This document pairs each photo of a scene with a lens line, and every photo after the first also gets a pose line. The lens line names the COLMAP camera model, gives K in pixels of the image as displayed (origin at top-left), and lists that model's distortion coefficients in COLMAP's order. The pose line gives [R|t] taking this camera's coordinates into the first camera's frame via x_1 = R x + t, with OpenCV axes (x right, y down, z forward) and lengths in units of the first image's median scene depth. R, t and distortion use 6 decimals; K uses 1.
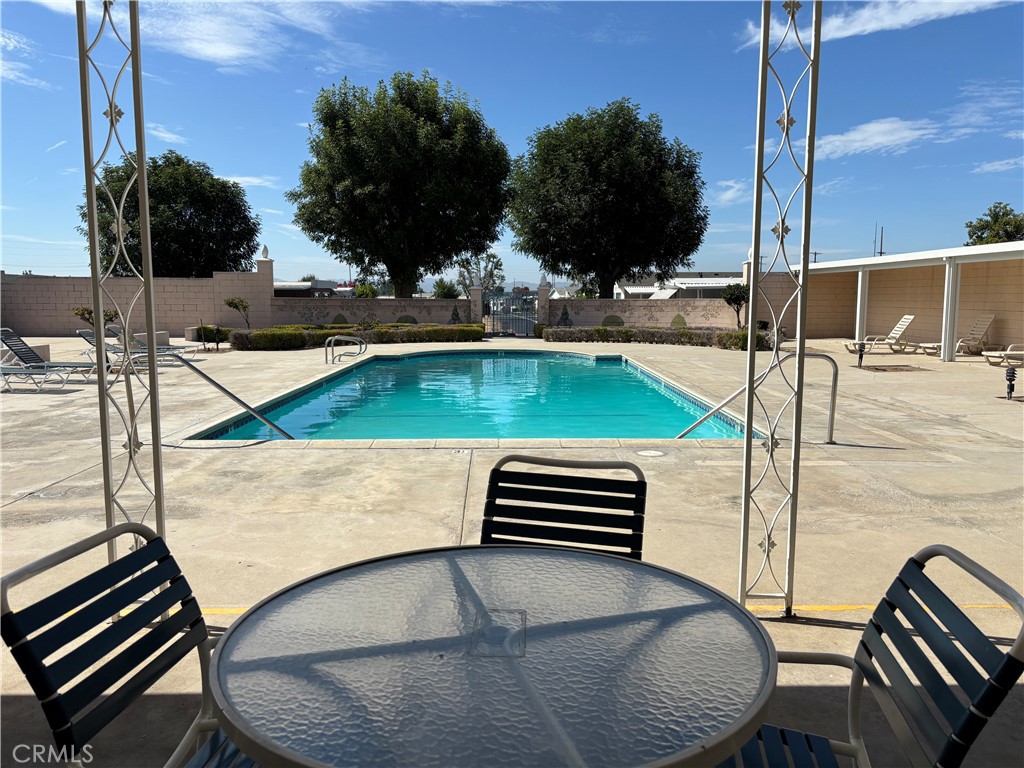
lens RADIAL K [[776.1, 0, 512.4], [0, 776.1, 385.7], [0, 0, 1]] dist [0.046201, -0.046916]
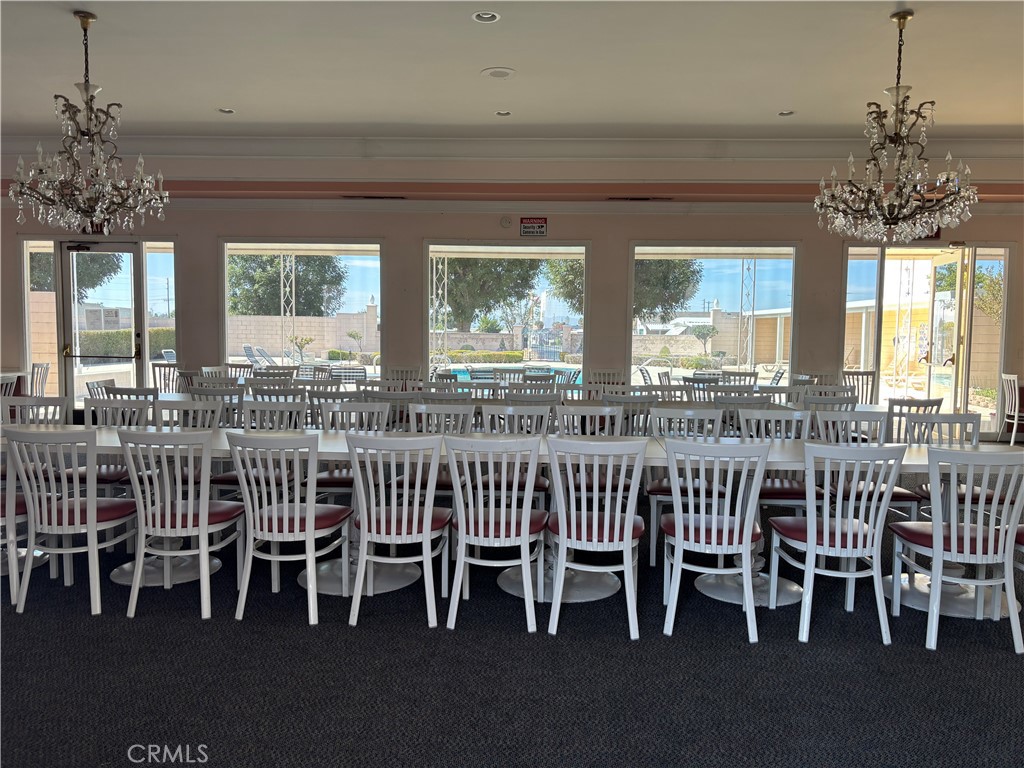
lens RADIAL K [[776.1, 0, 513.2], [0, 776.1, 384.8], [0, 0, 1]] dist [0.046201, -0.046916]
pose [[0.998652, 0.013236, -0.050189, 0.013951], [-0.015482, 0.998884, -0.044623, 0.035928], [0.049542, 0.045340, 0.997742, -0.325632]]
